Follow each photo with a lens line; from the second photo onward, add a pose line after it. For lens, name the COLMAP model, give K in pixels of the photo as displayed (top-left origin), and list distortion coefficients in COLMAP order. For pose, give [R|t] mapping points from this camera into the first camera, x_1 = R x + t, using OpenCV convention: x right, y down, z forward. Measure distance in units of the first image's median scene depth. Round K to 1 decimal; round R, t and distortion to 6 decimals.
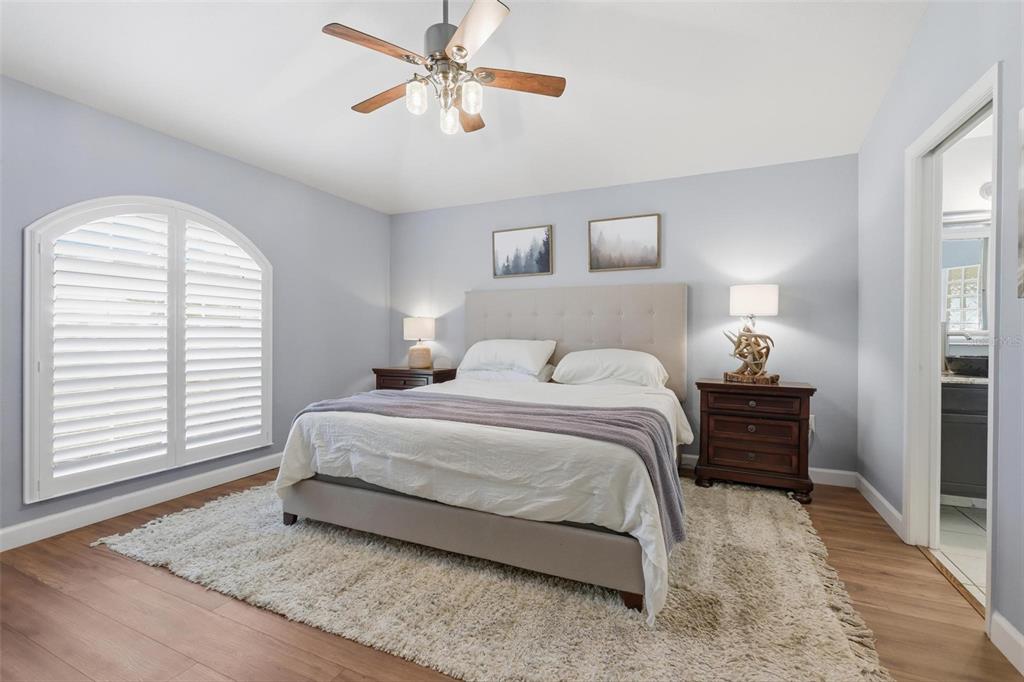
lens RADIAL K [[455.2, 0, 512.6], [0, 455.2, 339.2], [0, 0, 1]] dist [-0.007958, 0.001236]
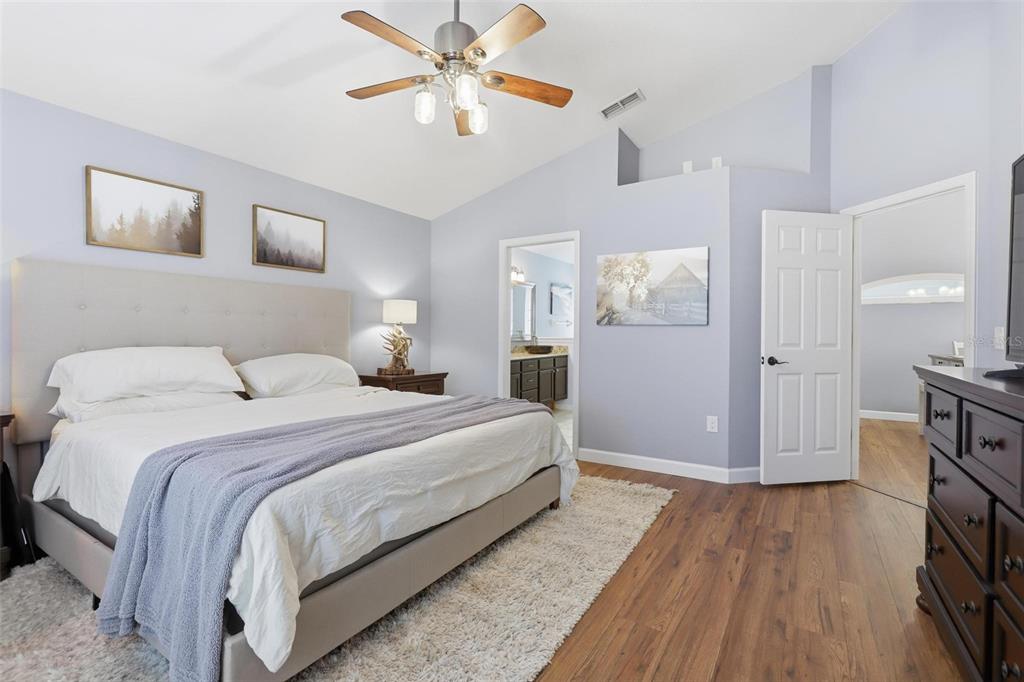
lens RADIAL K [[455.2, 0, 514.7], [0, 455.2, 337.6], [0, 0, 1]] dist [-0.007958, 0.001236]
pose [[0.141045, -0.008761, 0.989964, -0.627089], [0.009486, 0.999927, 0.007498, -0.014729], [-0.989958, 0.008333, 0.141118, 0.422943]]
